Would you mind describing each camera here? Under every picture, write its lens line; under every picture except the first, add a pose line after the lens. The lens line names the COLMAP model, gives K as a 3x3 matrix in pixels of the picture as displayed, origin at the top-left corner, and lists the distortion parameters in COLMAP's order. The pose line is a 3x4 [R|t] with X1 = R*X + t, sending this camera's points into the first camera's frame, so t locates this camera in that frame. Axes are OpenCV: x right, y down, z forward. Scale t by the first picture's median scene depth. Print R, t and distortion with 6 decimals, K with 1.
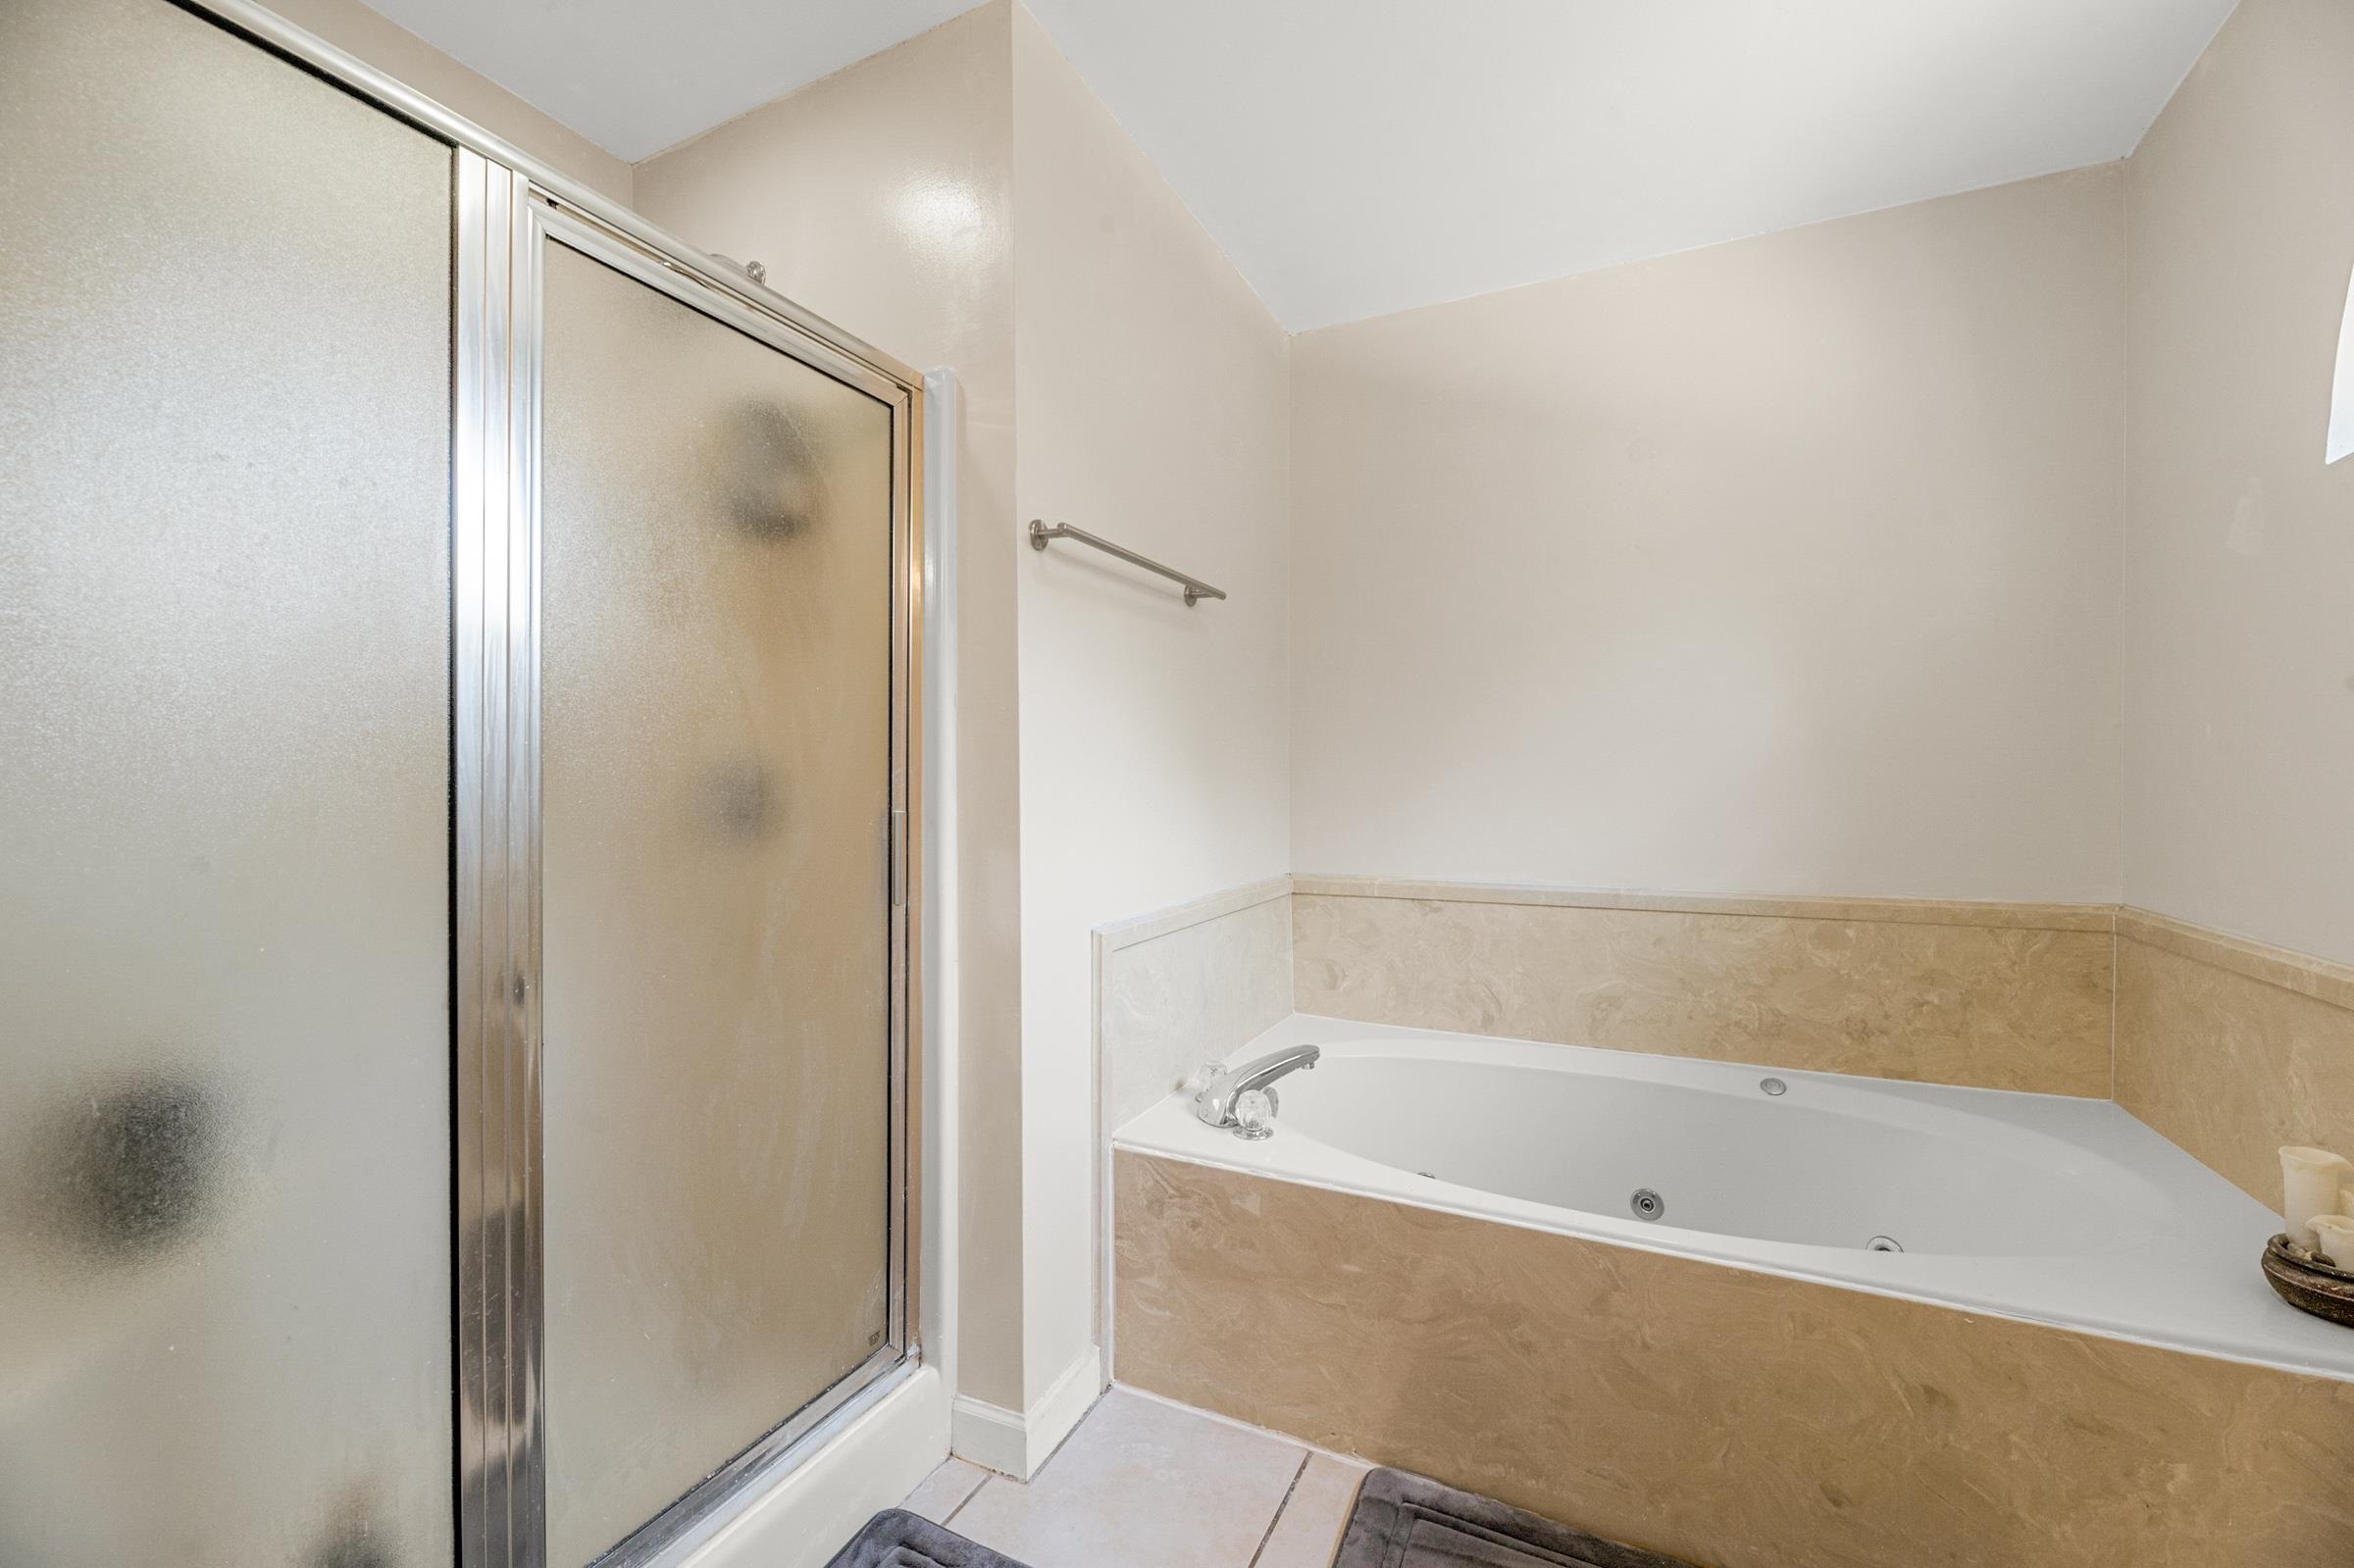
lens RADIAL K [[956.6, 0, 1171.1], [0, 956.6, 792.4], [0, 0, 1]] dist [-0.001205, -0.002658]
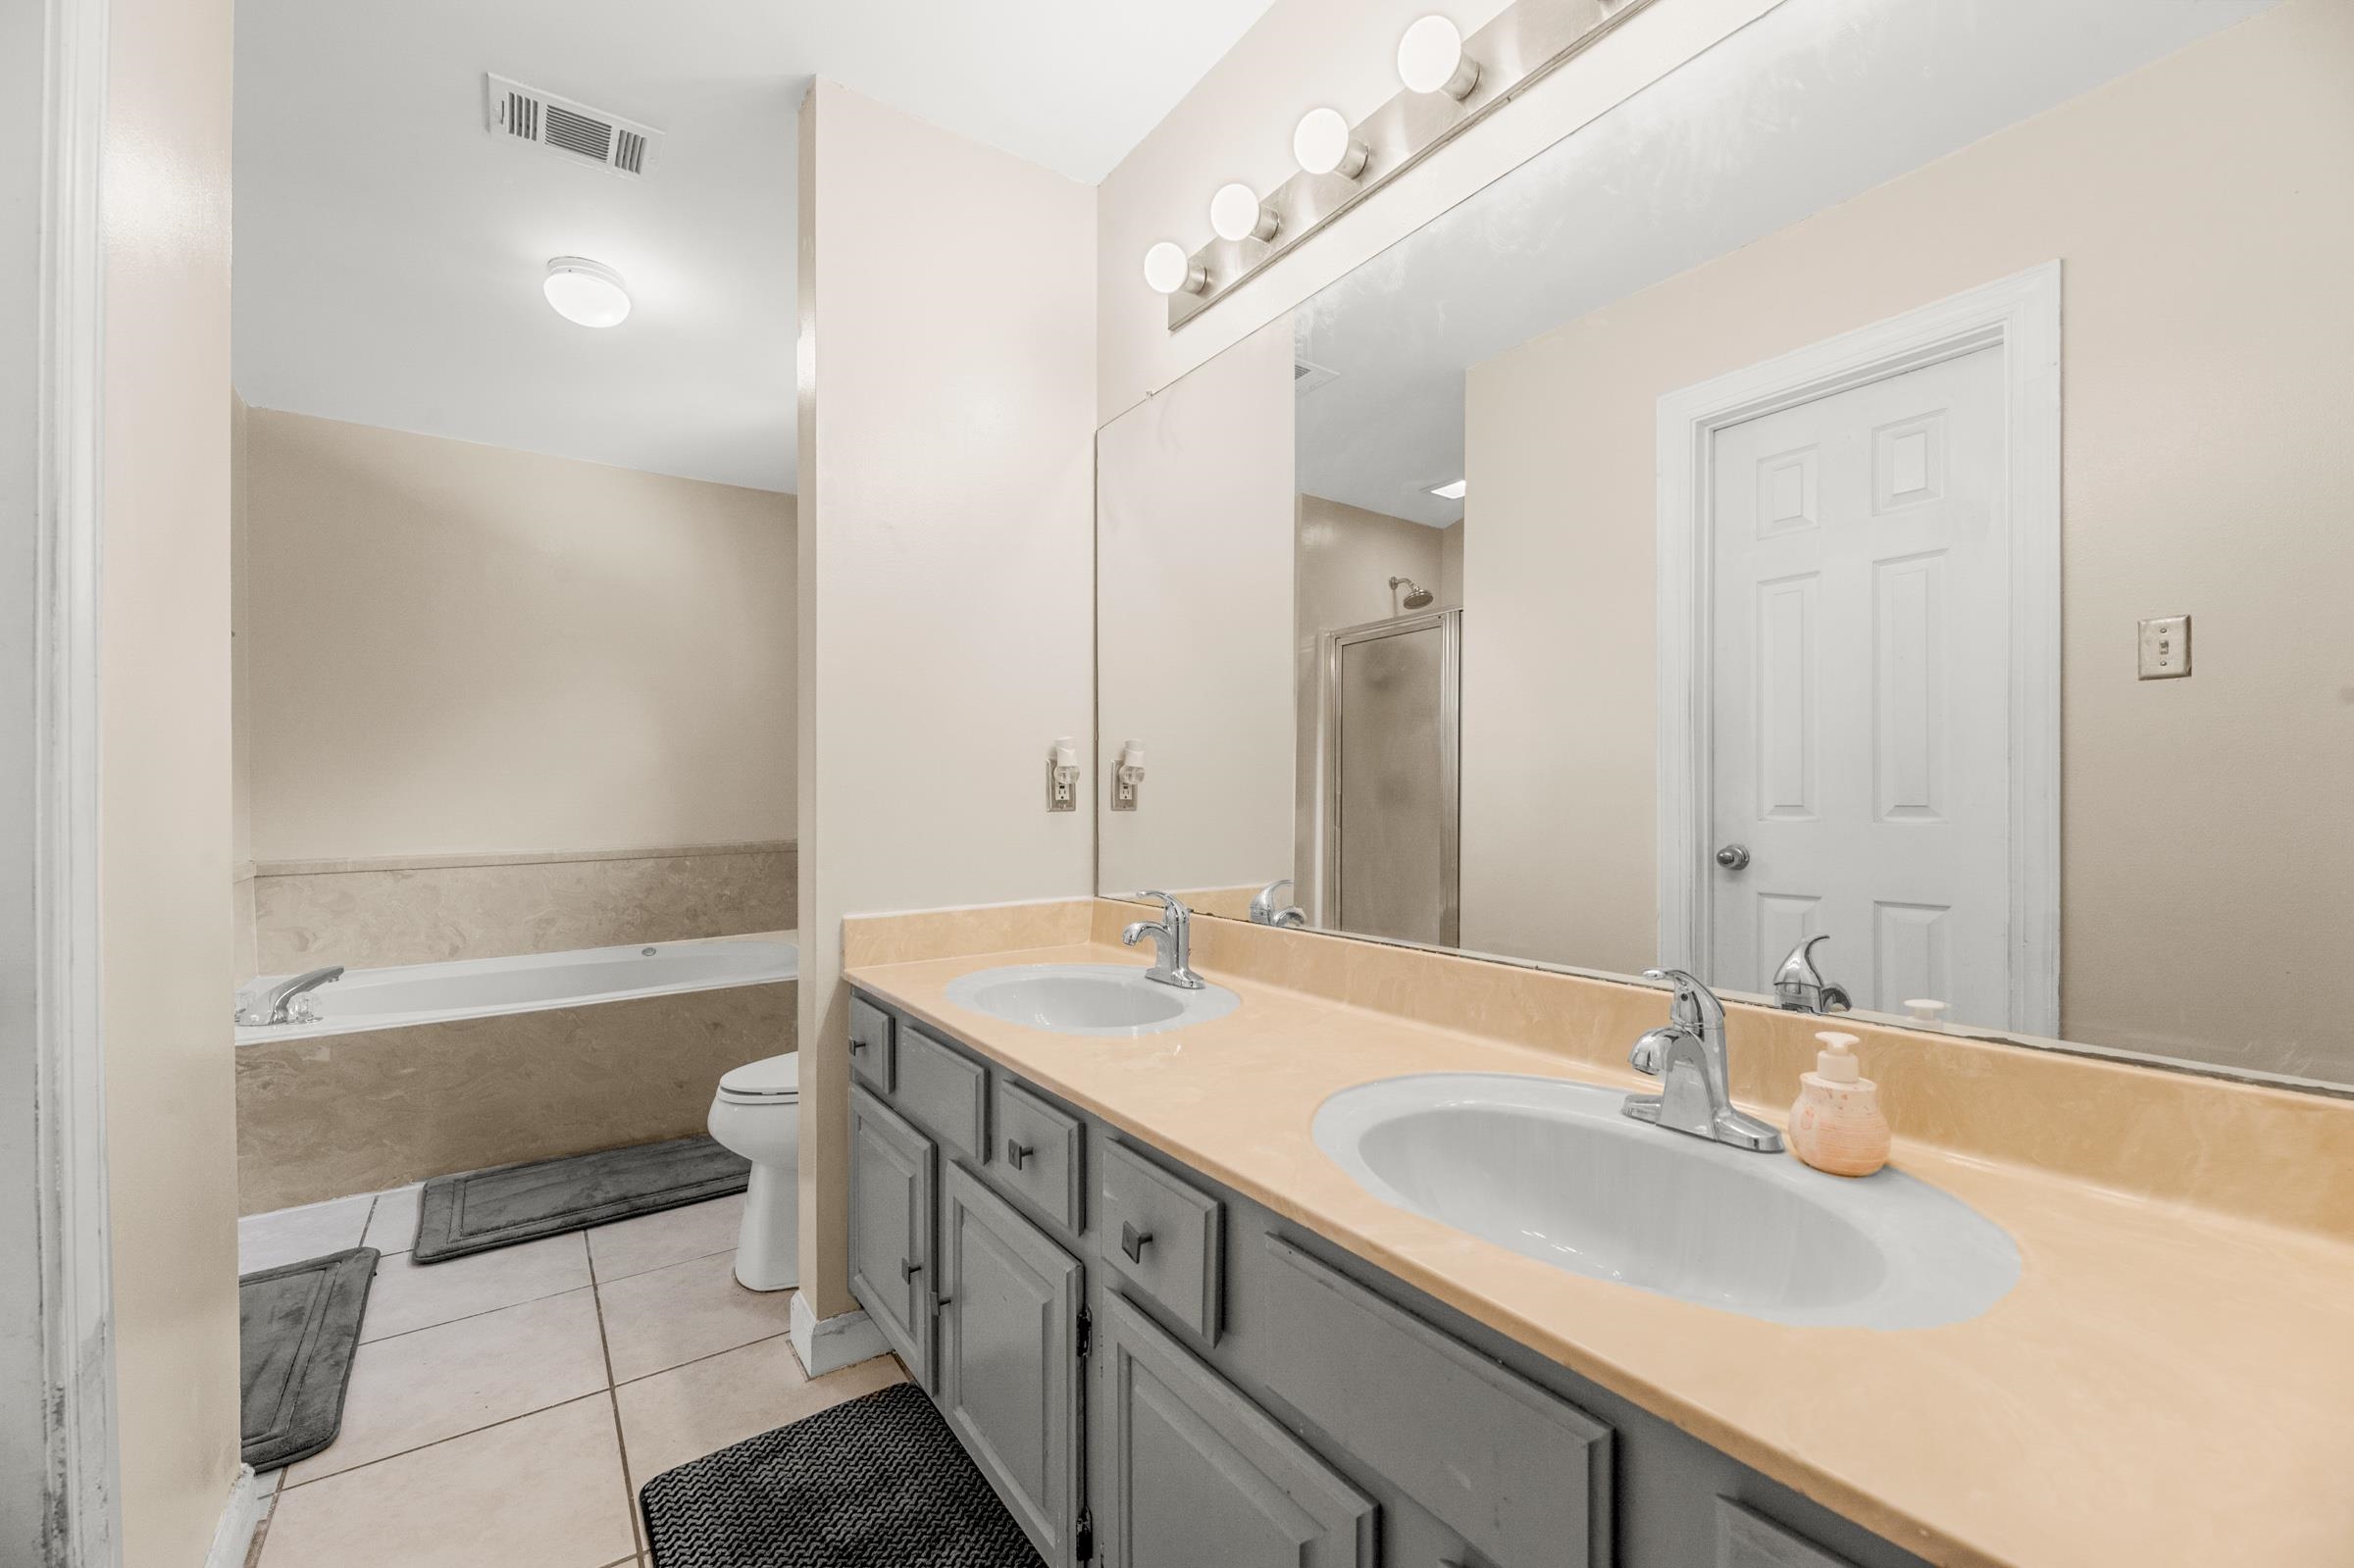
lens RADIAL K [[956.6, 0, 1178.8], [0, 956.6, 797.6], [0, 0, 1]] dist [-0.001205, -0.002658]
pose [[0.473901, -0.009768, 0.880524, -0.476137], [0.020414, 0.999792, 0.000104, 0.039740], [-0.880342, 0.017925, 0.474001, -0.730947]]
